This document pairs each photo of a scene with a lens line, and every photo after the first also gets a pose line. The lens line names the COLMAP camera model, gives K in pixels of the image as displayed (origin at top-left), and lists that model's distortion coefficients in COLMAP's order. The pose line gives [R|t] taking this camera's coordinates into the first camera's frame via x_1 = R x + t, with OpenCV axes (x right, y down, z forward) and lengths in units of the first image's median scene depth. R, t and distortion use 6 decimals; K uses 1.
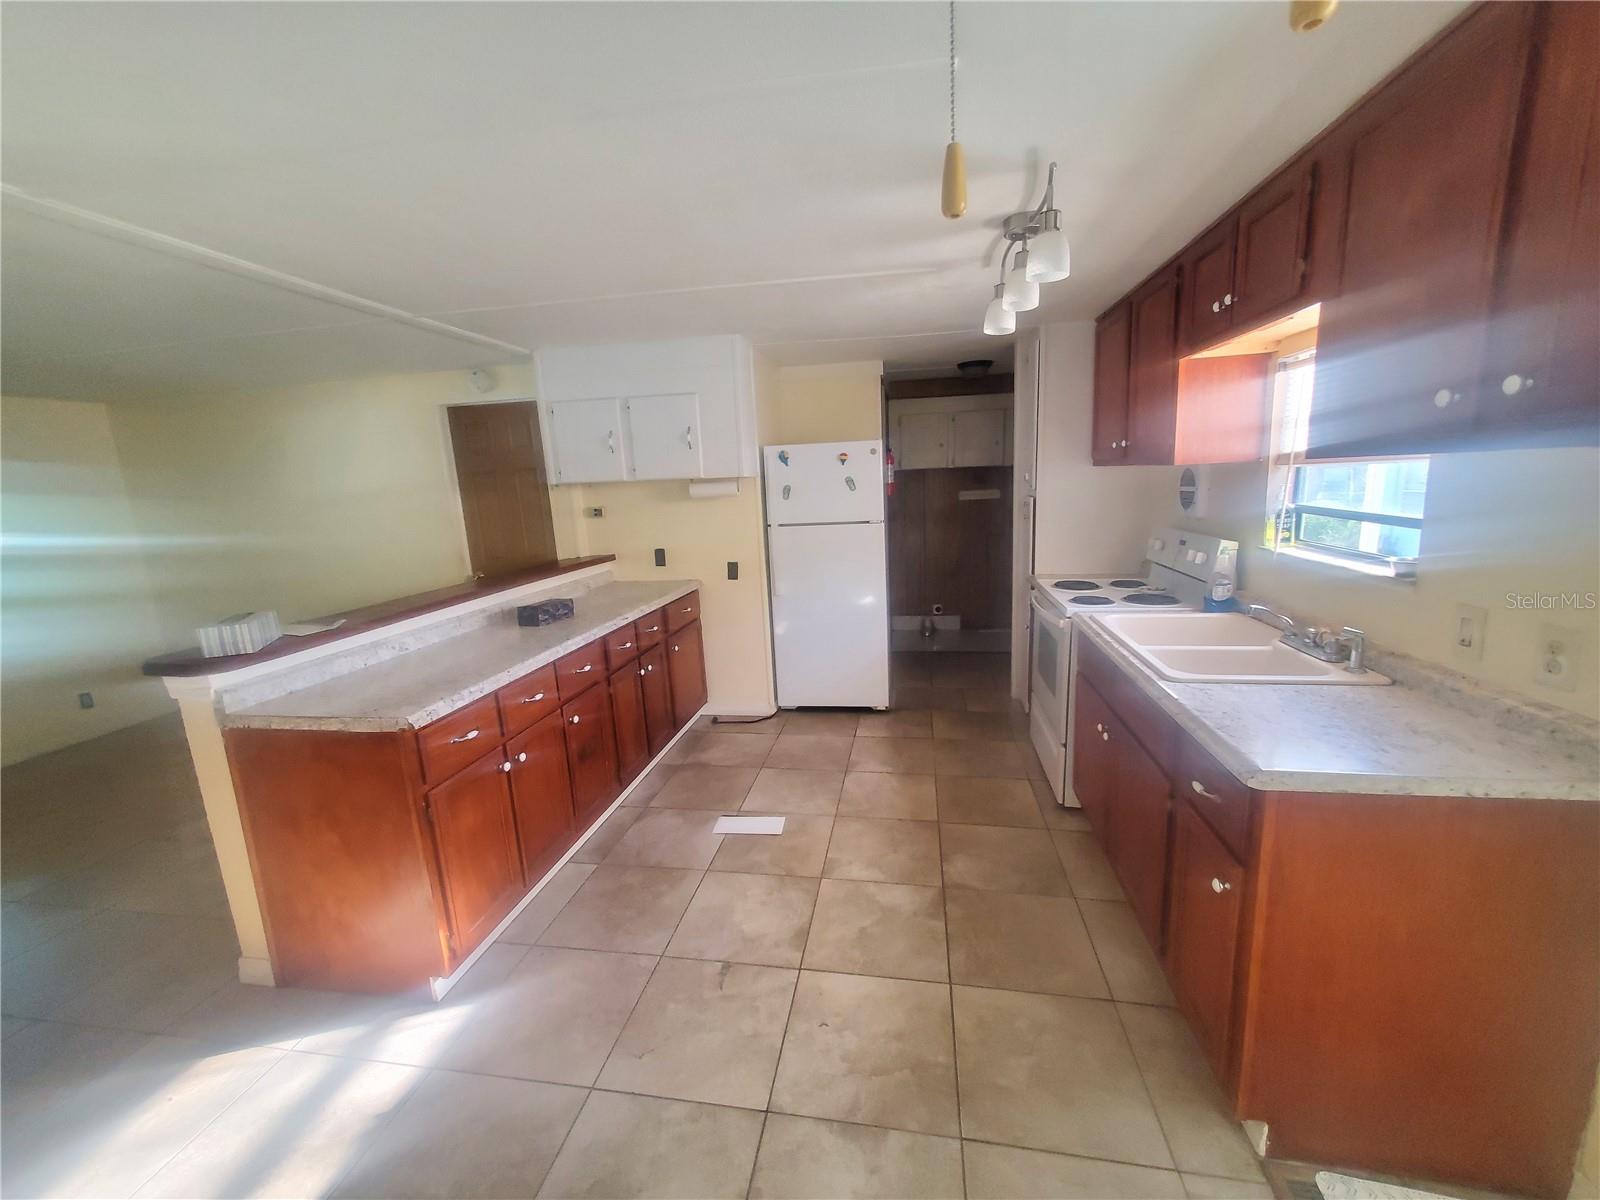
lens RADIAL K [[635.9, 0, 808.7], [0, 635.9, 601.3], [0, 0, 1]] dist [0.002253, -0.000749]
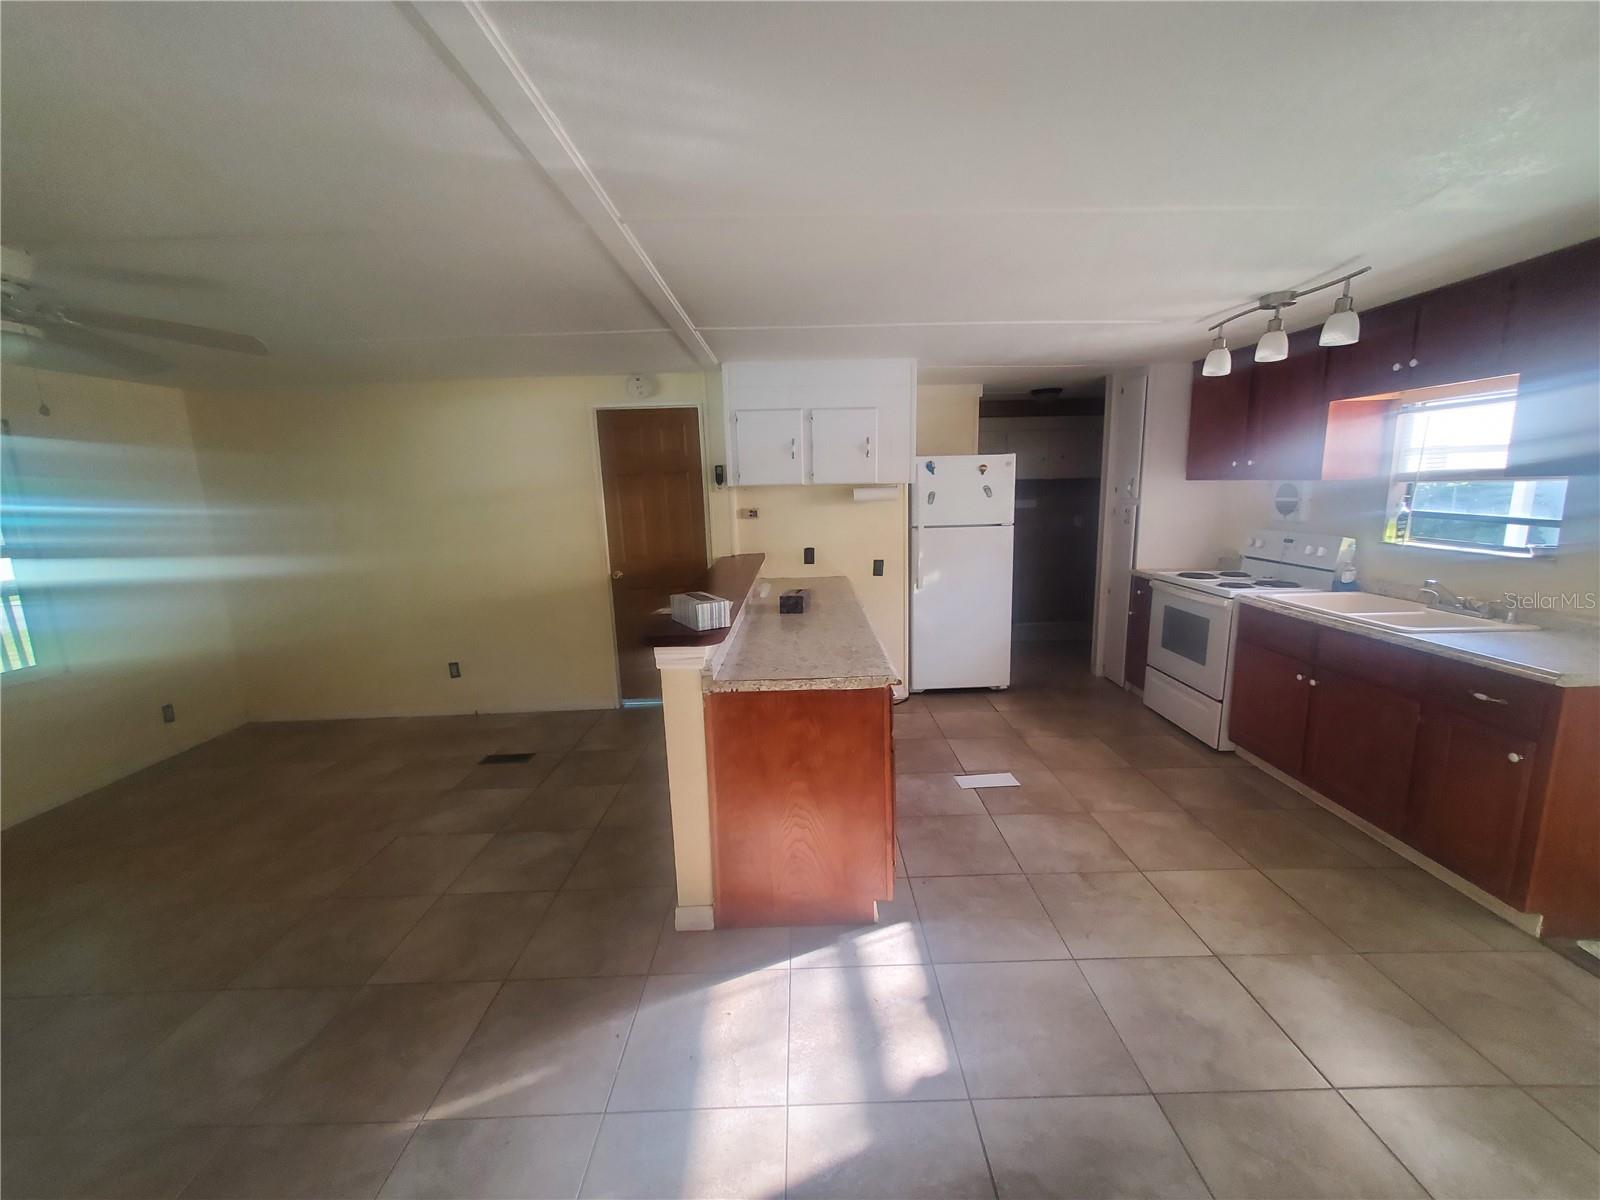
lens RADIAL K [[635.9, 0, 805.1], [0, 635.9, 603.2], [0, 0, 1]] dist [0.002253, -0.000749]
pose [[0.983835, -0.011936, 0.178681, -0.573479], [0.014546, 0.999806, -0.013300, 0.034557], [-0.178488, 0.015684, 0.983817, -0.085175]]
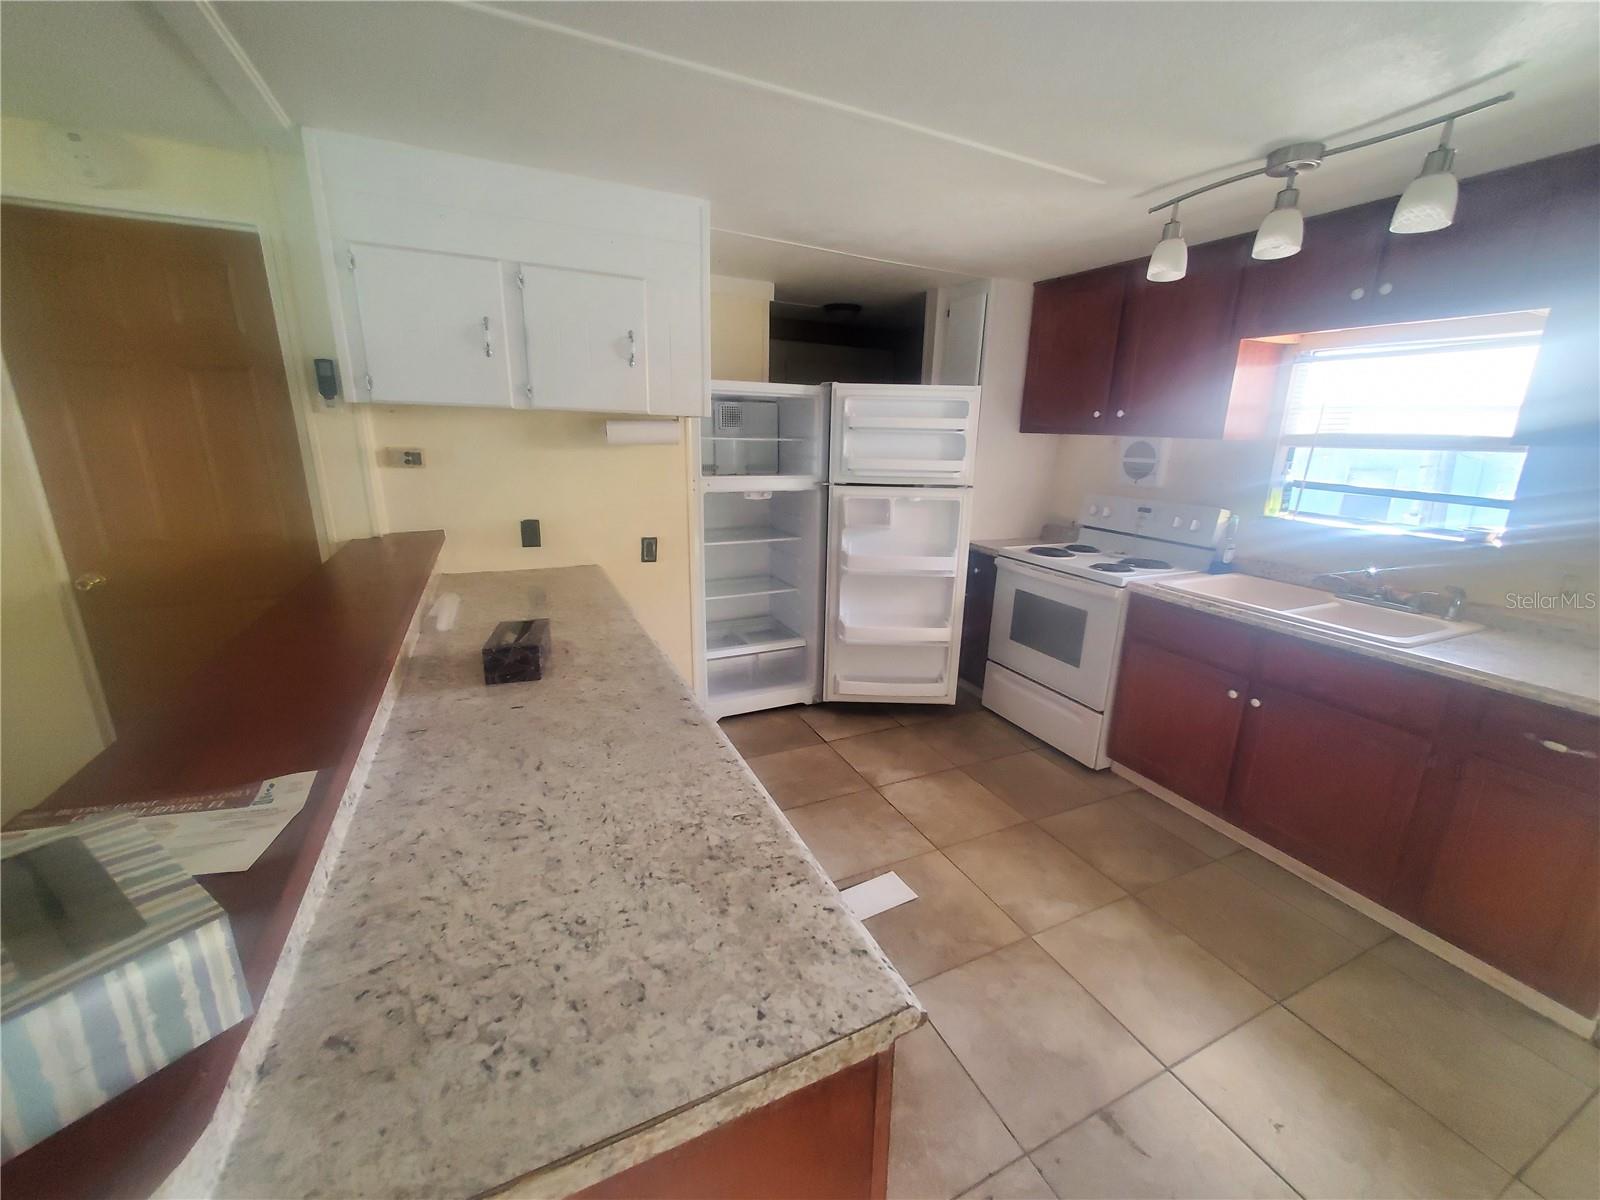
lens RADIAL K [[635.9, 0, 807.4], [0, 635.9, 599.1], [0, 0, 1]] dist [0.002253, -0.000749]
pose [[0.813817, -0.087637, 0.574476, -0.500874], [0.049515, 0.995426, 0.081708, -0.054526], [-0.579009, -0.038050, 0.814433, 0.413857]]
